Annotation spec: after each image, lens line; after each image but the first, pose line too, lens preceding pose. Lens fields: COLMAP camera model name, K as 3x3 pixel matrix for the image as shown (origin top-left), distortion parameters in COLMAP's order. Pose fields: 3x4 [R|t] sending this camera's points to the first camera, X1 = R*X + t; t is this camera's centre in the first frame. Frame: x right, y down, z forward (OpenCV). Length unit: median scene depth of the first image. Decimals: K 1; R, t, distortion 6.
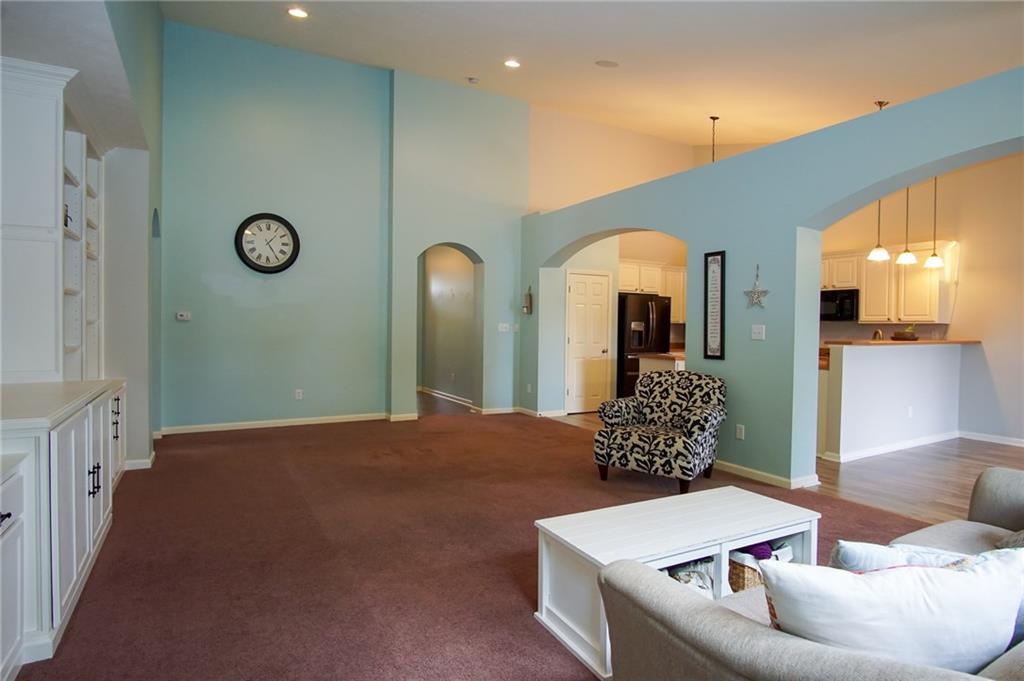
lens RADIAL K [[540.4, 0, 509.0], [0, 540.4, 331.6], [0, 0, 1]] dist [-0.033777, 0.008798]
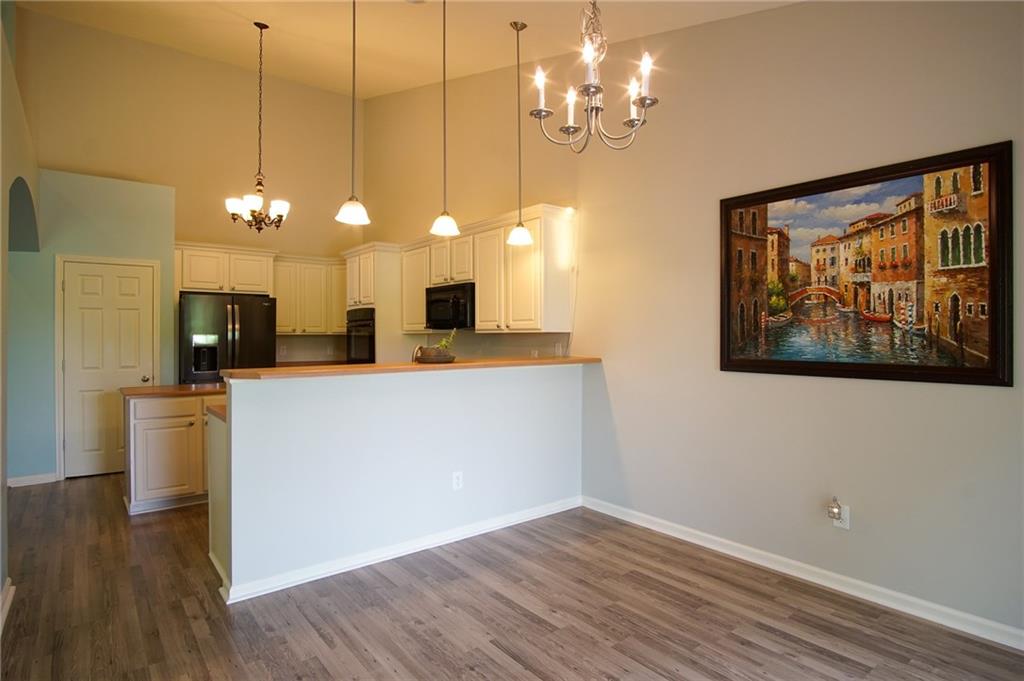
lens RADIAL K [[540.4, 0, 509.0], [0, 540.4, 331.6], [0, 0, 1]] dist [-0.033777, 0.008798]
pose [[0.987195, -0.012373, 0.159037, 0.622808], [0.015061, 0.999763, -0.015703, -0.006285], [-0.158805, 0.017897, 0.987148, 0.333323]]
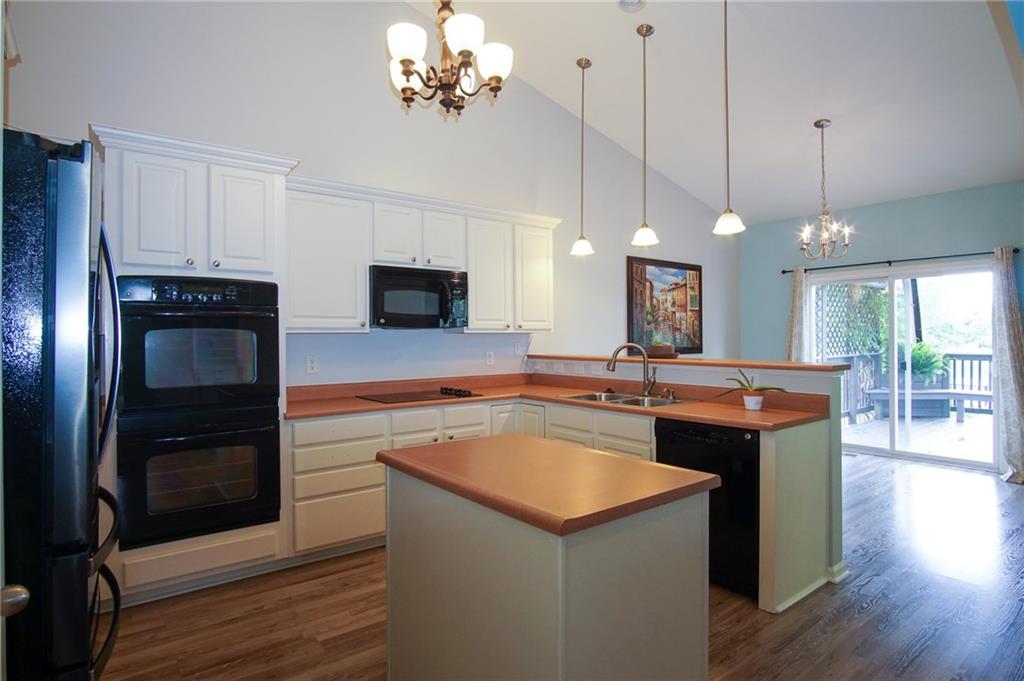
lens RADIAL K [[540.4, 0, 509.0], [0, 540.4, 331.6], [0, 0, 1]] dist [-0.033777, 0.008798]
pose [[-0.136047, -0.001378, 0.990701, 0.082768], [0.016764, 0.999853, 0.003693, -0.019806], [-0.990561, 0.017110, -0.136004, 1.090703]]
